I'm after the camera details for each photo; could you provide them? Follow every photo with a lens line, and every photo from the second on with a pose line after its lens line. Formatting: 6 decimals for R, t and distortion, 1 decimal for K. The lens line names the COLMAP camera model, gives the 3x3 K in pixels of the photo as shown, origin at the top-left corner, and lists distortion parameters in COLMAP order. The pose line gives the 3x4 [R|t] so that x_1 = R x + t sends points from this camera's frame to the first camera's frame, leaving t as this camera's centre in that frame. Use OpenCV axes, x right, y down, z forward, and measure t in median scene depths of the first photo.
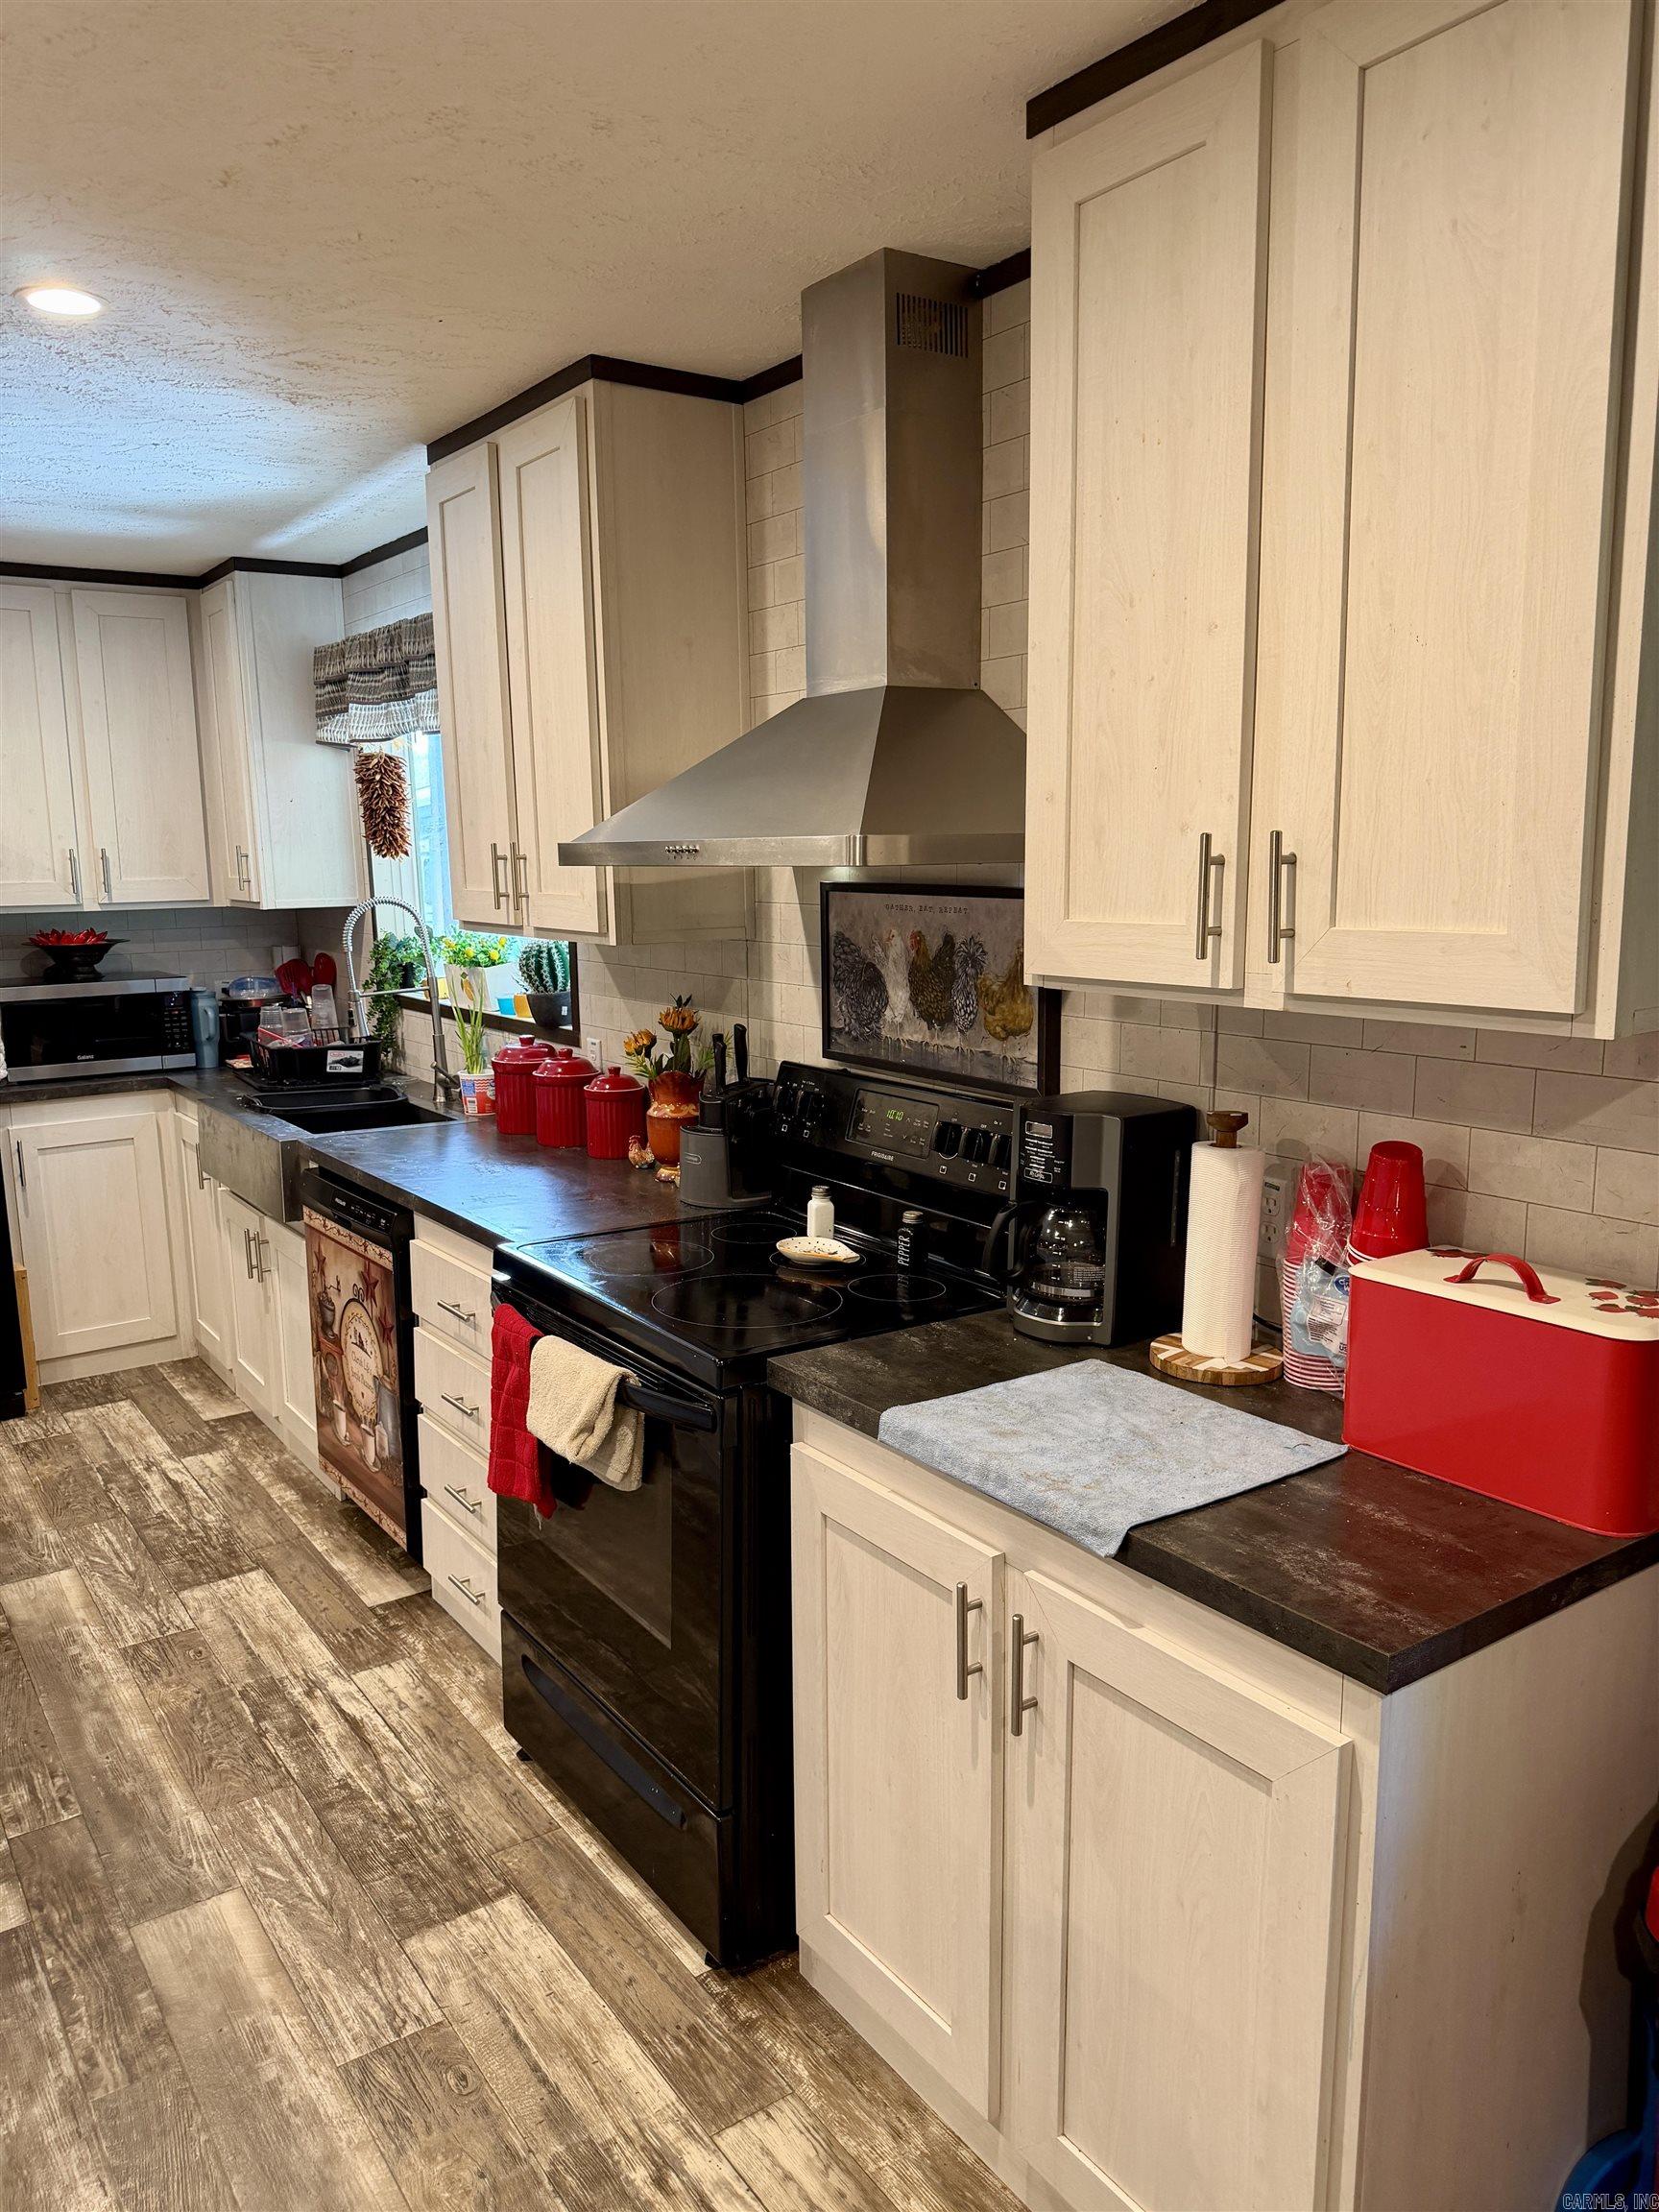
lens RADIAL K [[1517.2, 0, 710.6], [0, 1517.2, 1101.3], [0, 0, 1]] dist [0.087199, -0.105004]
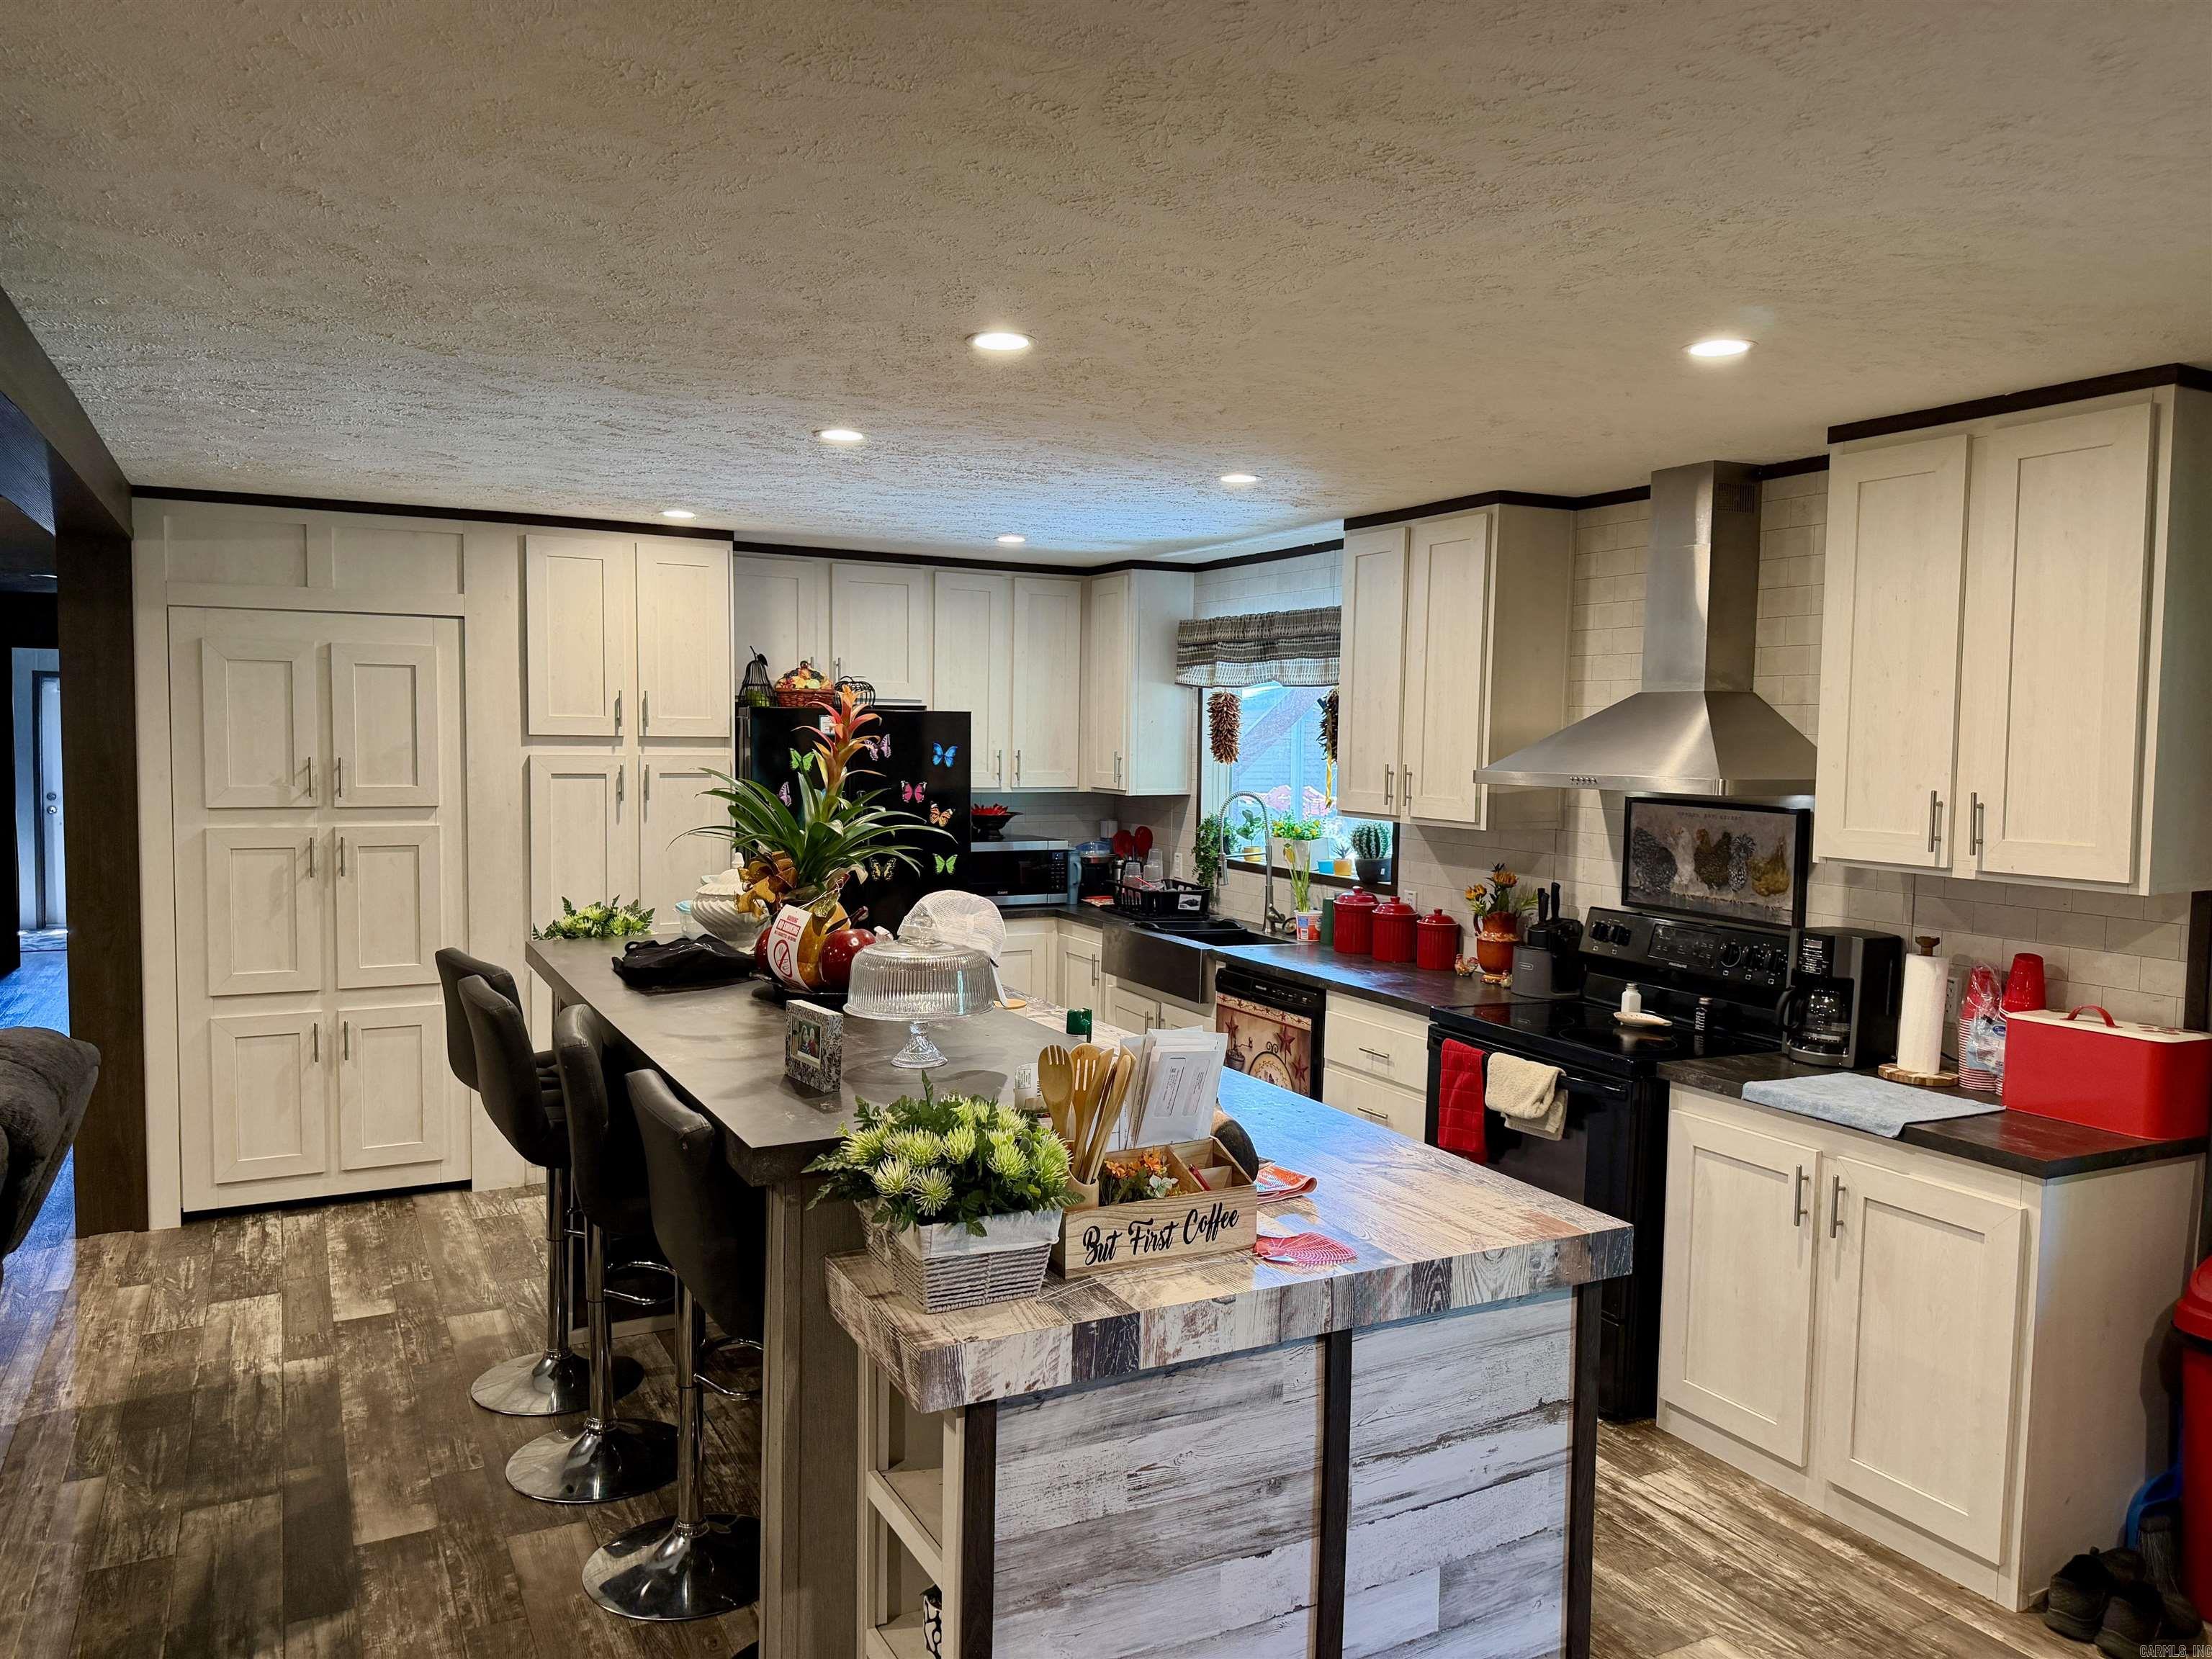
lens RADIAL K [[1517.2, 0, 1001.9], [0, 1517.2, 833.3], [0, 0, 1]] dist [0.087199, -0.105004]
pose [[0.992881, 0.037305, -0.113117, -0.453914], [-0.047835, 0.994624, -0.091847, 0.087159], [0.109083, 0.096604, 0.989327, -0.781273]]
